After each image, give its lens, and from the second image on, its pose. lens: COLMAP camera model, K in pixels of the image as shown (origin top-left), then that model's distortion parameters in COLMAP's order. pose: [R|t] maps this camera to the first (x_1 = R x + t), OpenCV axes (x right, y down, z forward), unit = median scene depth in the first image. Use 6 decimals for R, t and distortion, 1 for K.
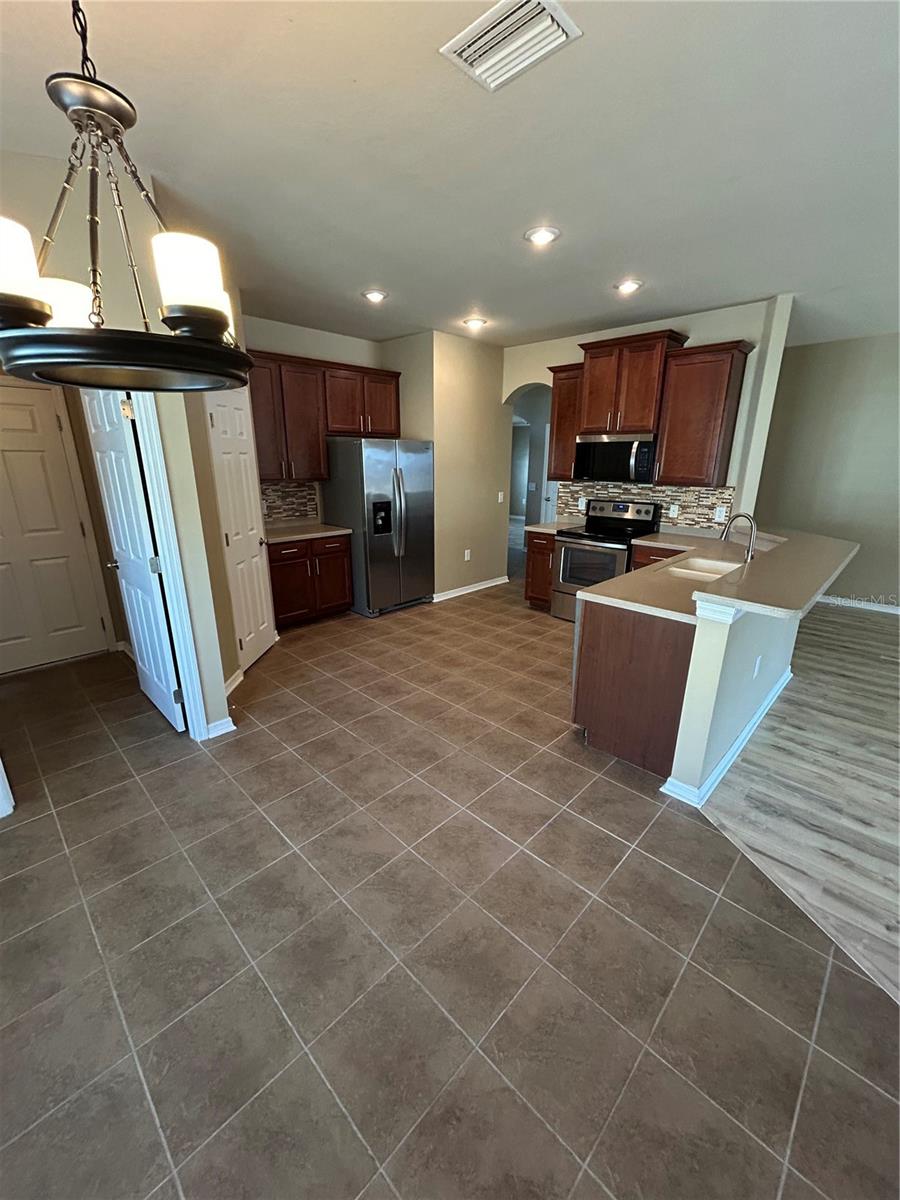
lens RADIAL K [[479.7, 0, 449.6], [0, 479.7, 603.8], [0, 0, 1]] dist [0.016431, 0.000360]
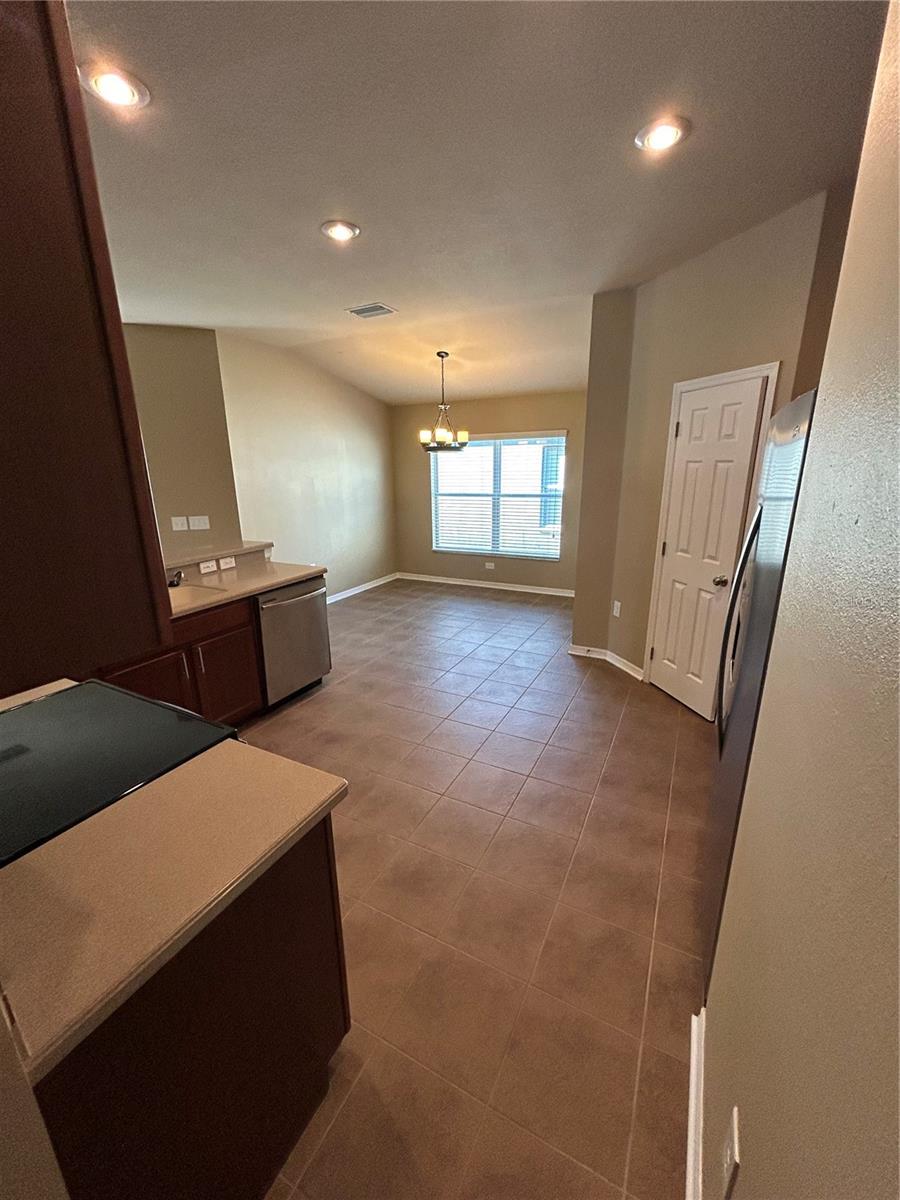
lens RADIAL K [[479.7, 0, 449.2], [0, 479.7, 596.8], [0, 0, 1]] dist [0.016431, 0.000360]
pose [[-0.958719, 0.081676, -0.272374, 0.294128], [-0.074570, 0.852124, 0.518000, -0.644729], [0.274404, 0.516928, -0.810856, 2.104192]]
